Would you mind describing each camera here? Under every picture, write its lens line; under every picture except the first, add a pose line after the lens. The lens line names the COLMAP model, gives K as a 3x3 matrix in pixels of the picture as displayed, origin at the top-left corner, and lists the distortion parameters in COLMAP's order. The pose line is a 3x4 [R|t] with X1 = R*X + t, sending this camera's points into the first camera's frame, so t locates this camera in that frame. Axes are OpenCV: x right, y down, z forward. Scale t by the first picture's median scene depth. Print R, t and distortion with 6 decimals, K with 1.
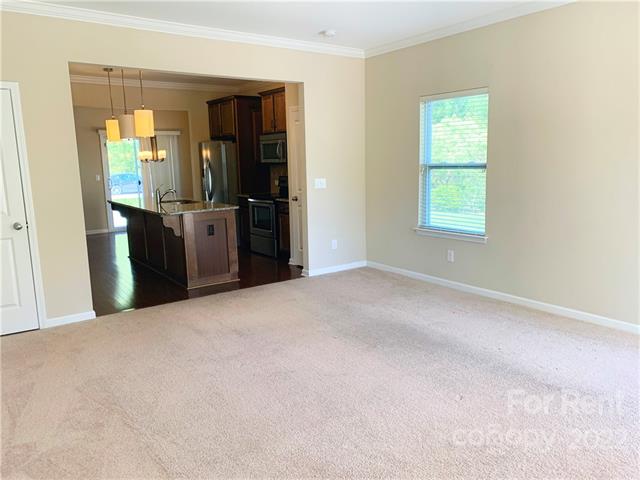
lens RADIAL K [[520.2, 0, 320.0], [0, 520.2, 240.0], [0, 0, 1]] dist [0.078040, -0.004363]
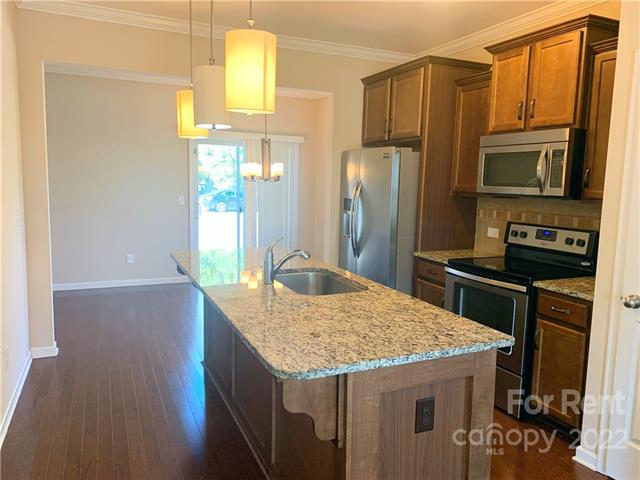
lens RADIAL K [[520.2, 0, 320.0], [0, 520.2, 240.0], [0, 0, 1]] dist [0.078040, -0.004363]
pose [[0.980490, 0.069620, -0.183825, -0.156489], [-0.077184, 0.996426, -0.034308, -0.074733], [0.180779, 0.047827, 0.982360, 0.483624]]
